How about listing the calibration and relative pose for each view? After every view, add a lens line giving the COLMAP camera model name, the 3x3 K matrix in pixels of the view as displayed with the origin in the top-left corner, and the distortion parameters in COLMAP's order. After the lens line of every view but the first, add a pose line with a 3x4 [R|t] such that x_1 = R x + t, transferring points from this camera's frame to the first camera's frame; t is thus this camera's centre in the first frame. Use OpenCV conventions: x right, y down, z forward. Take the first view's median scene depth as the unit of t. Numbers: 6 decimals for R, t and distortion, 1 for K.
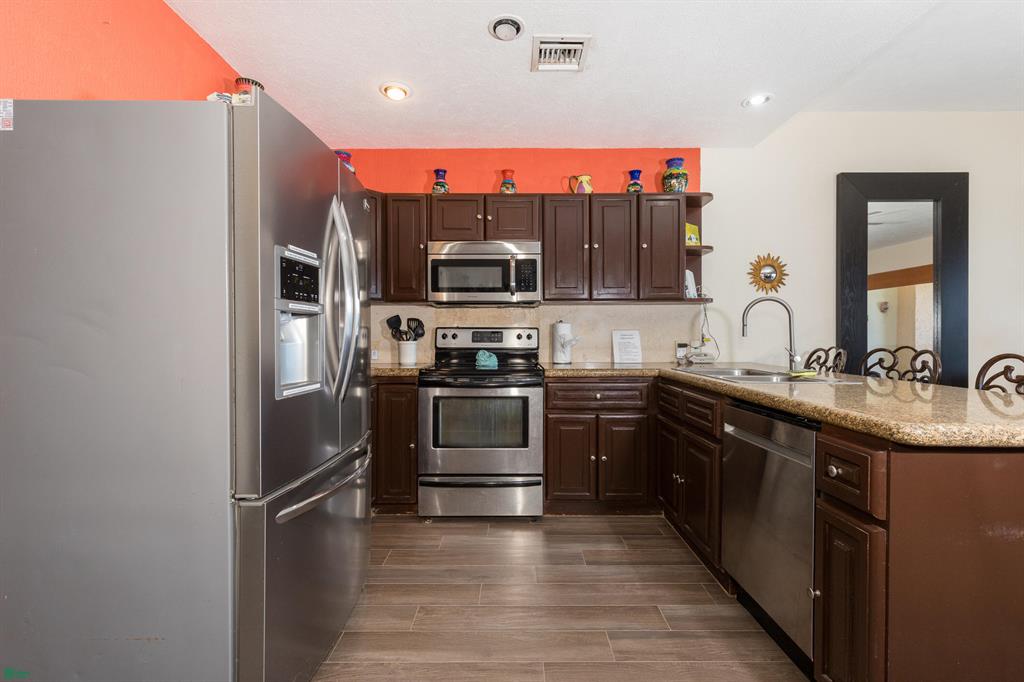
lens RADIAL K [[461.4, 0, 510.1], [0, 461.4, 338.9], [0, 0, 1]] dist [0.008694, -0.001534]
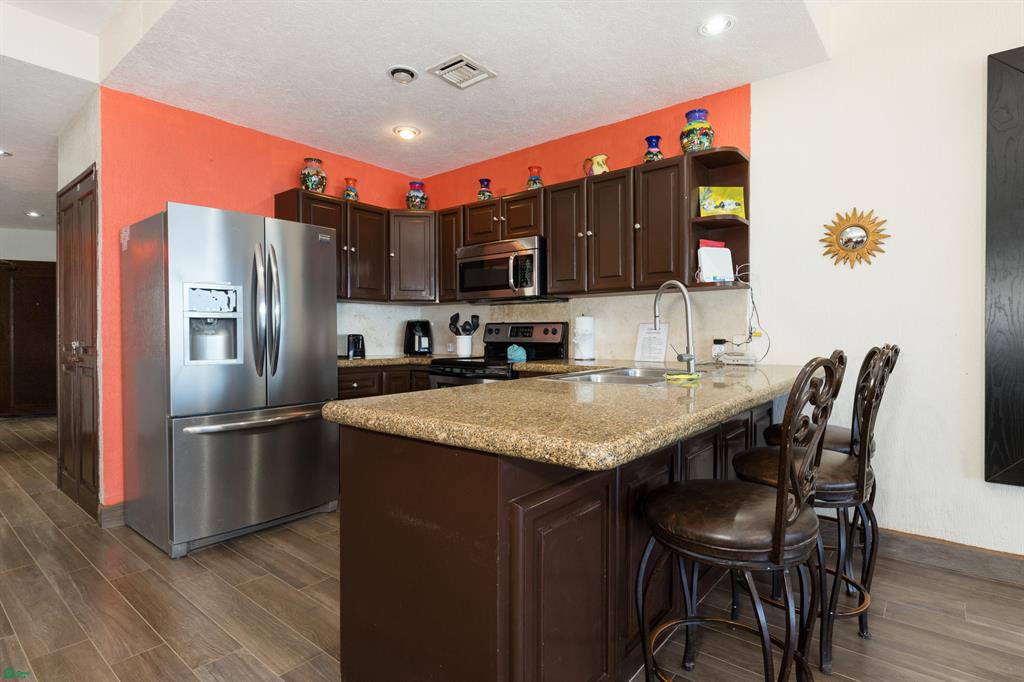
lens RADIAL K [[531.7, 0, 513.0], [0, 531.7, 336.9], [0, 0, 1]] dist [0.012775, 0.000147]
pose [[0.771276, 0.002720, -0.636495, 0.691957], [0.000405, 0.999989, 0.004764, 0.001494], [0.636501, -0.003932, 0.771266, 0.070265]]
